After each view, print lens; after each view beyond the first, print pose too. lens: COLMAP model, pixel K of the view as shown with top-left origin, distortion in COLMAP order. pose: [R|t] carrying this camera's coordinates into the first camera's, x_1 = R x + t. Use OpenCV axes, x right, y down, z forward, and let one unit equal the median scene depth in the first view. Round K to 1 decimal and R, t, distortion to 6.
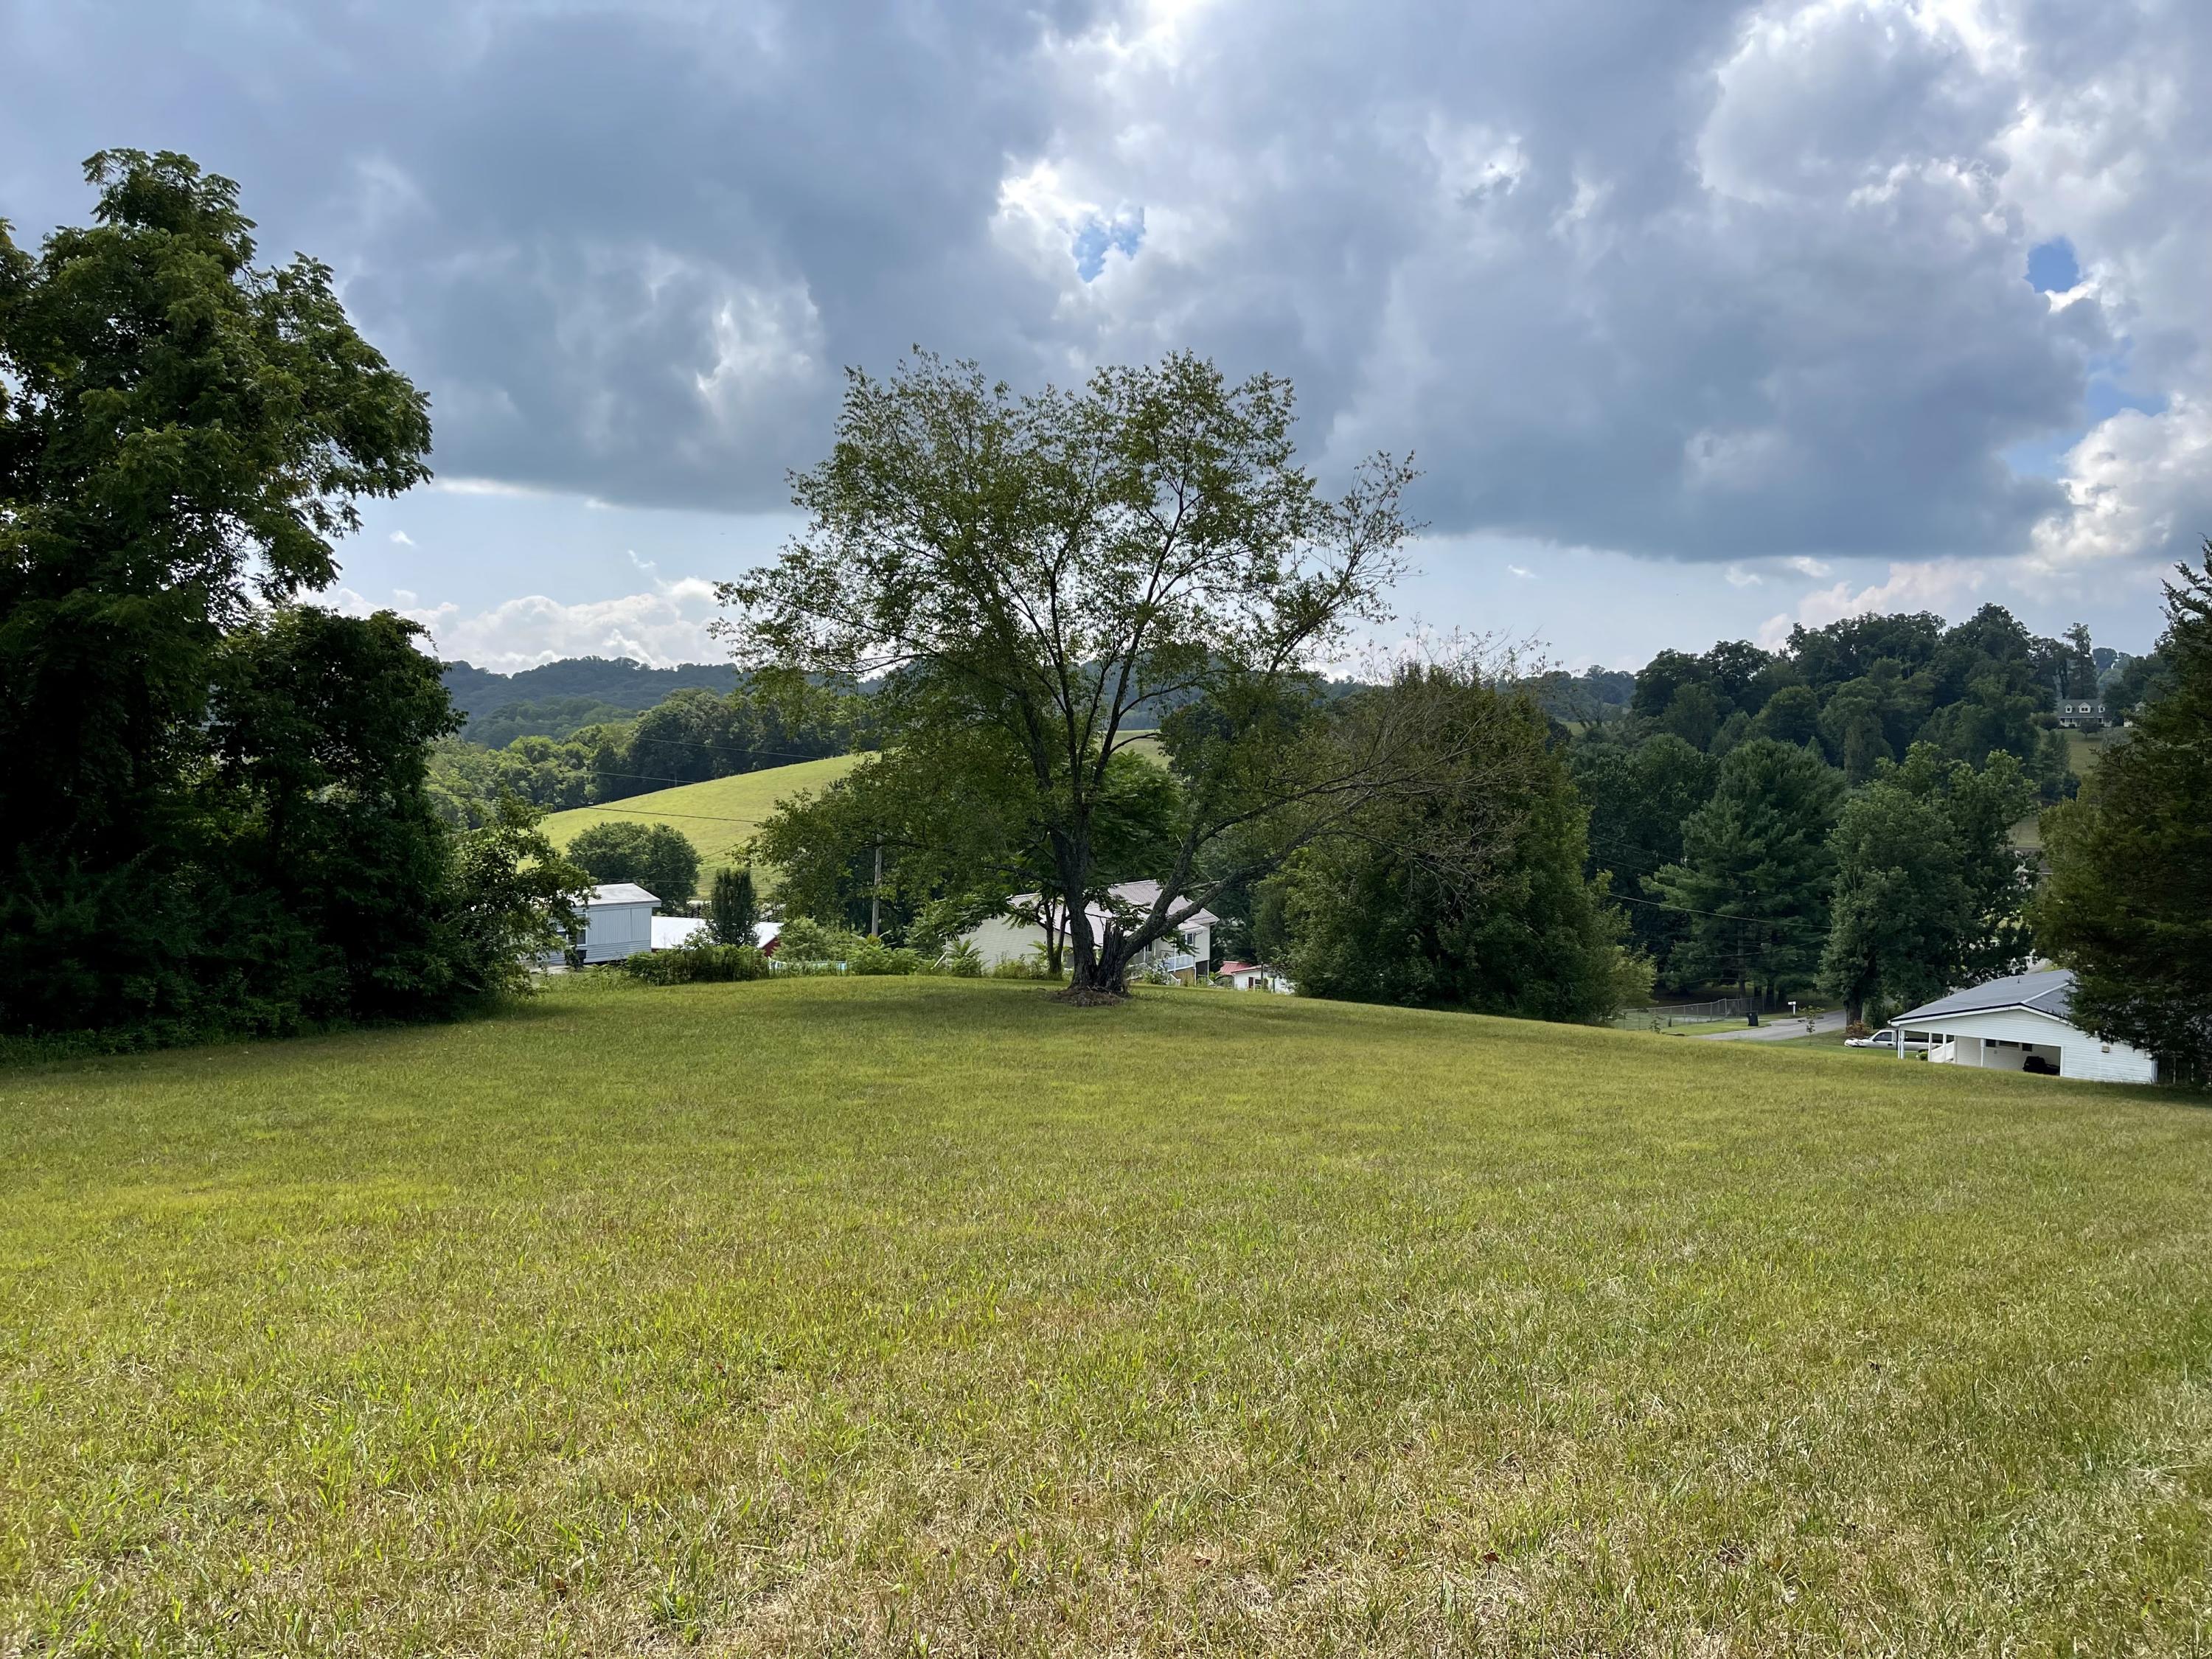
lens RADIAL K [[1681.3, 0, 1113.8], [0, 1681.3, 825.6], [0, 0, 1]] dist [0.086270, -0.111127]
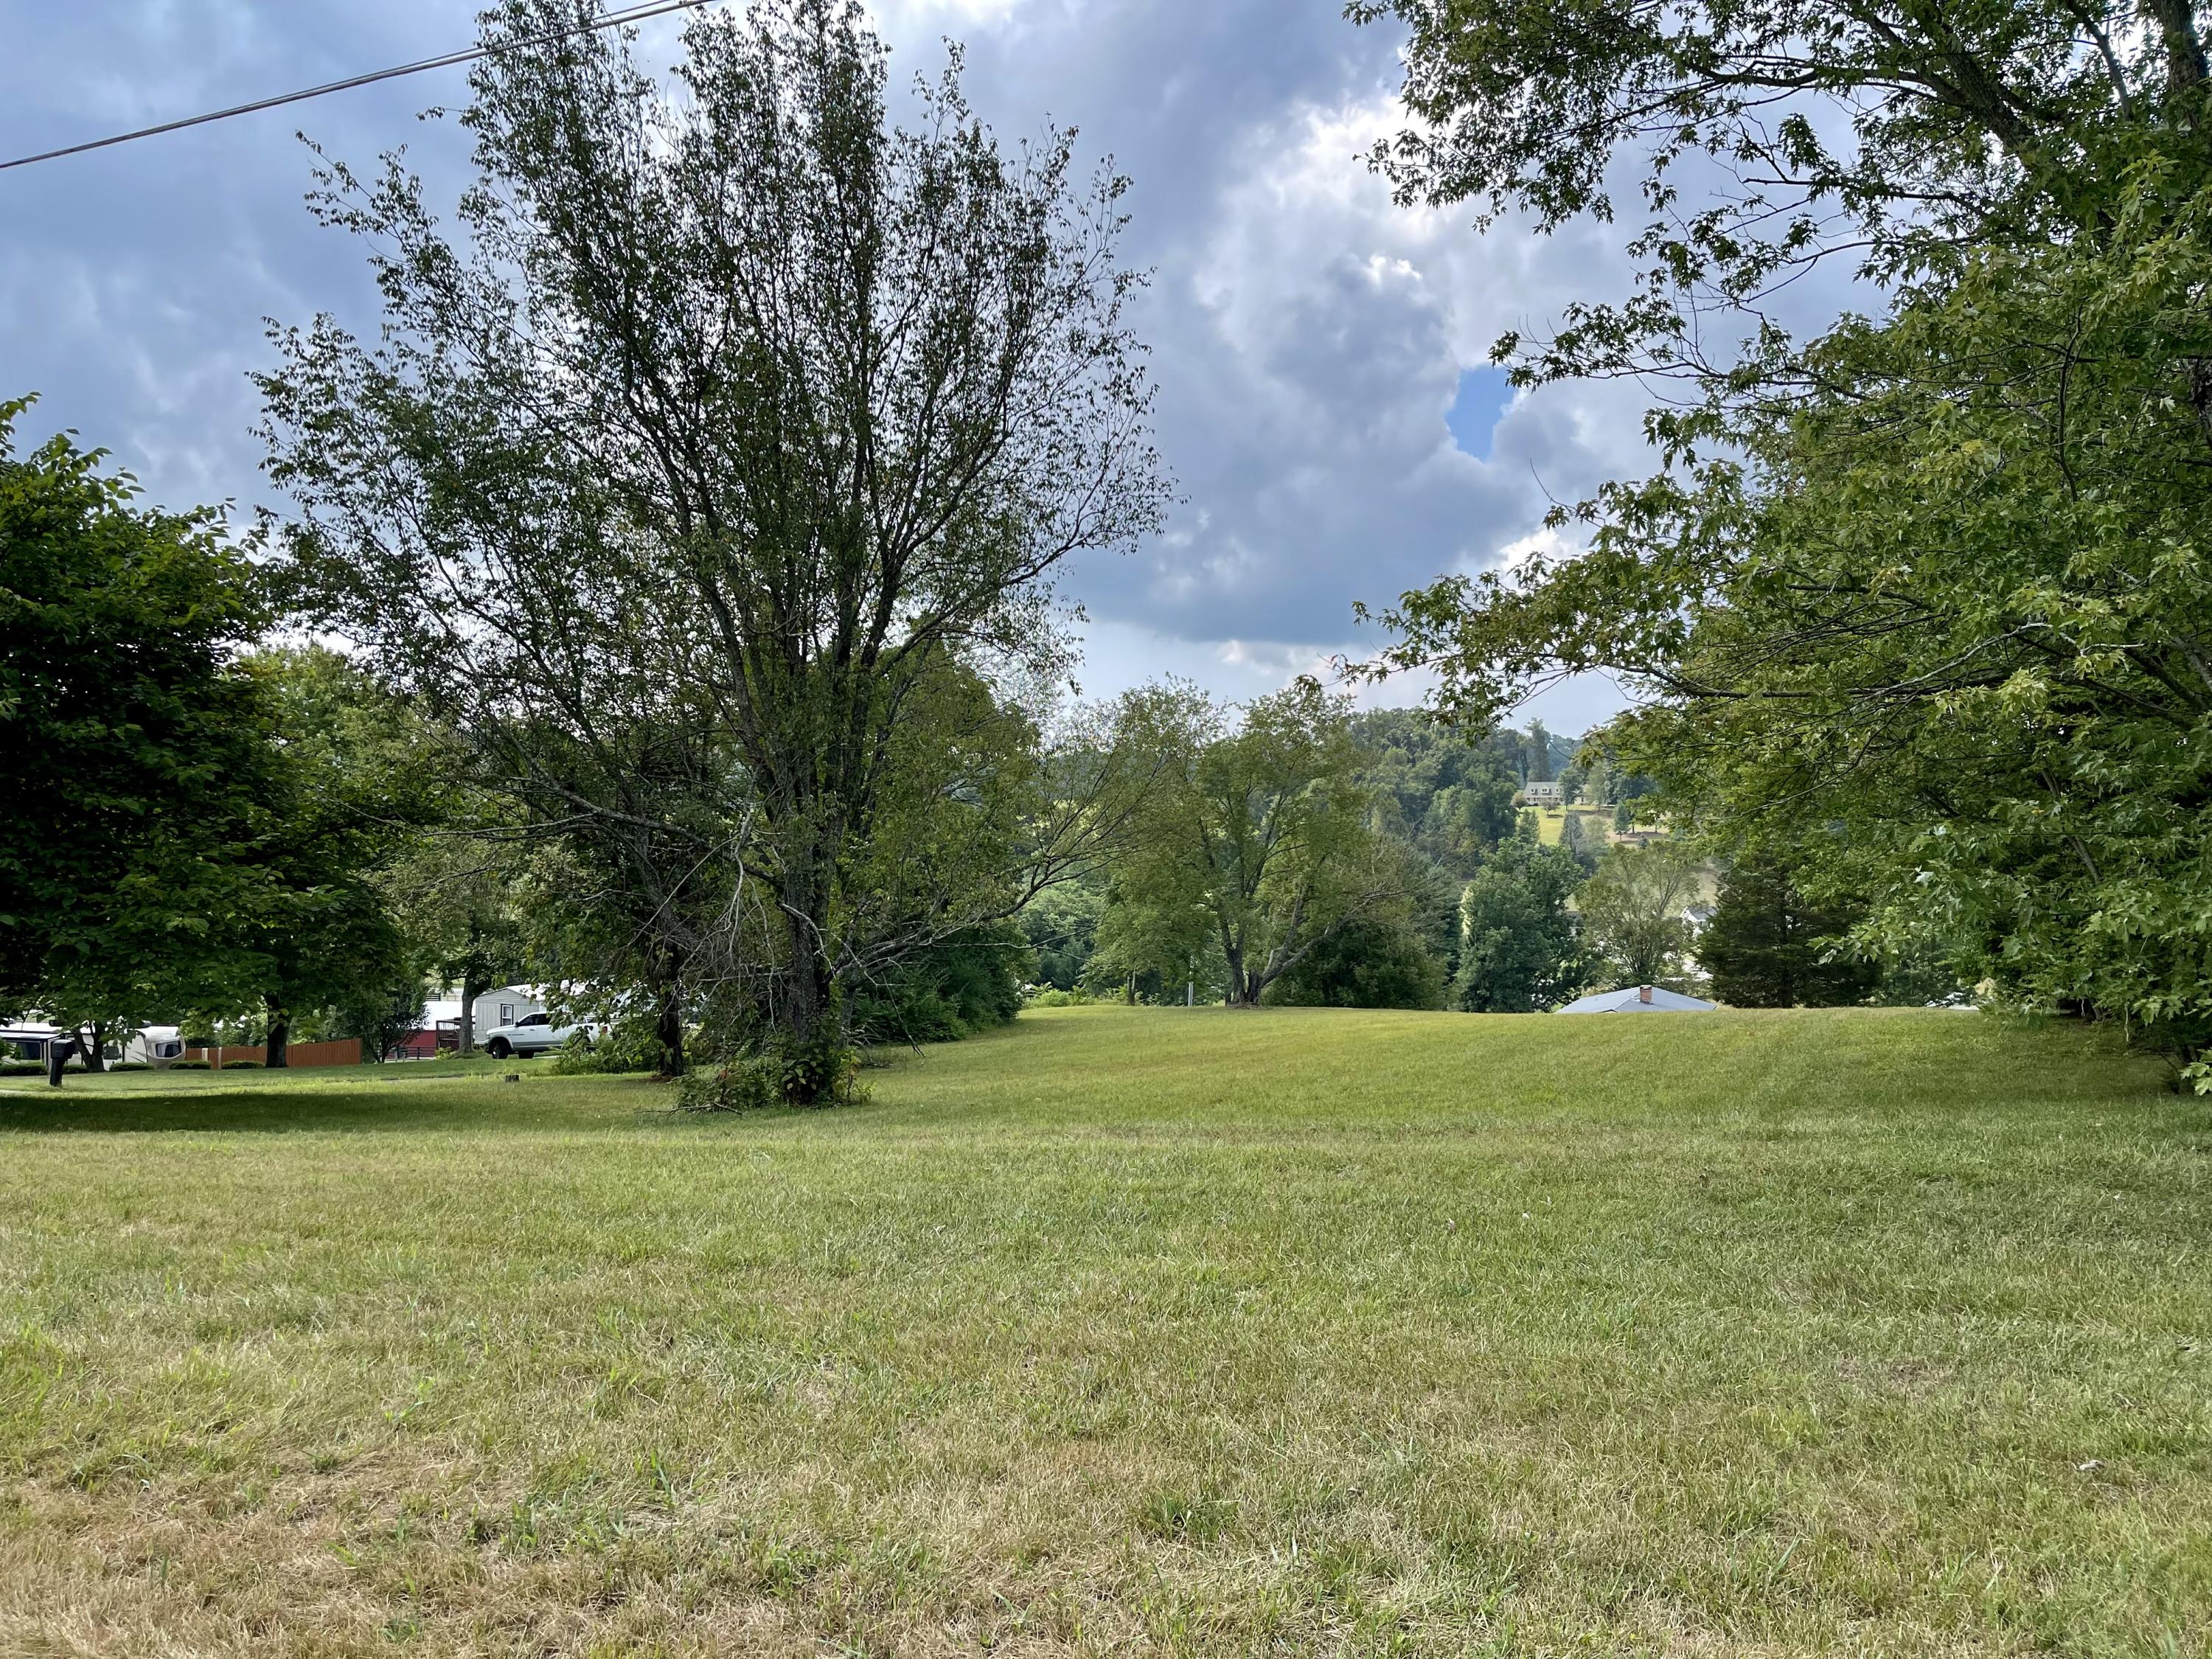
lens RADIAL K [[1672.9, 0, 1078.7], [0, 1672.9, 819.8], [0, 0, 1]] dist [0.114899, -0.155456]
pose [[0.966367, -0.009370, 0.256995, -0.508569], [0.021075, 0.998860, -0.042831, -0.025010], [-0.256301, 0.046807, 0.965463, -0.592401]]
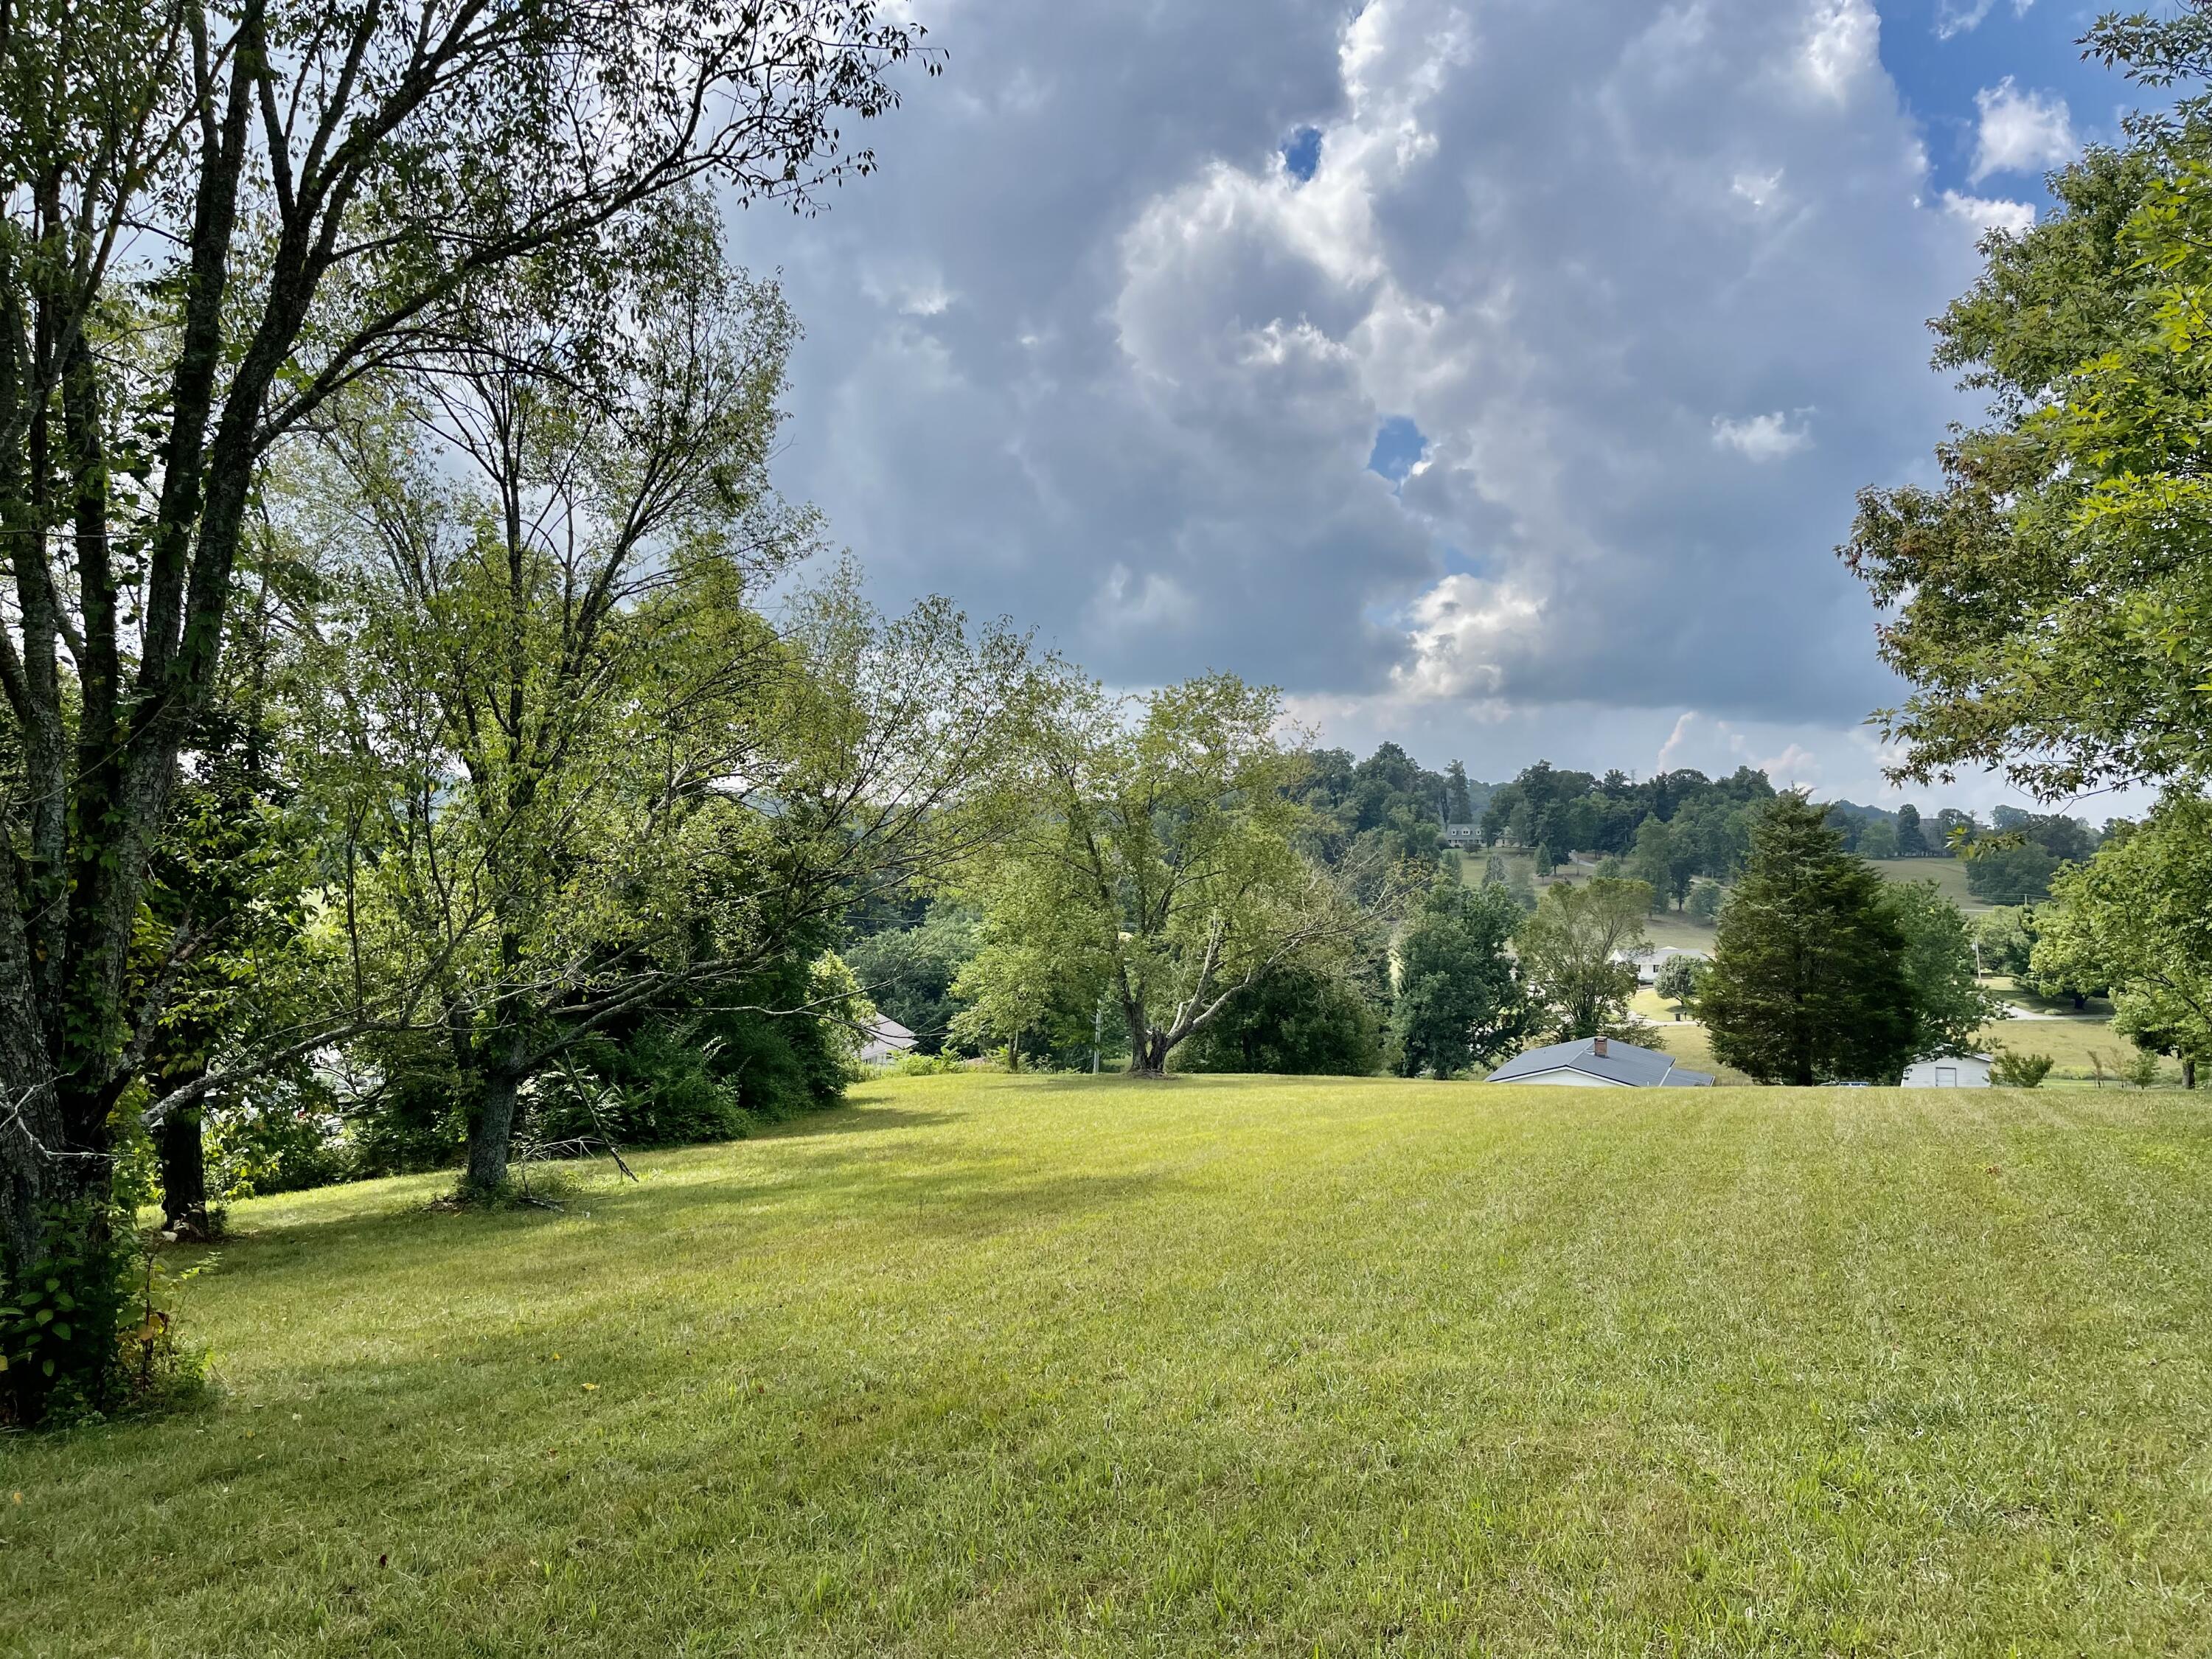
lens RADIAL K [[1672.9, 0, 1087.2], [0, 1672.9, 834.6], [0, 0, 1]] dist [0.062119, -0.101269]
pose [[0.952019, -0.005240, 0.305995, -0.394560], [0.024767, 0.997893, -0.059969, -0.020360], [-0.305036, 0.064671, 0.950143, -0.328661]]
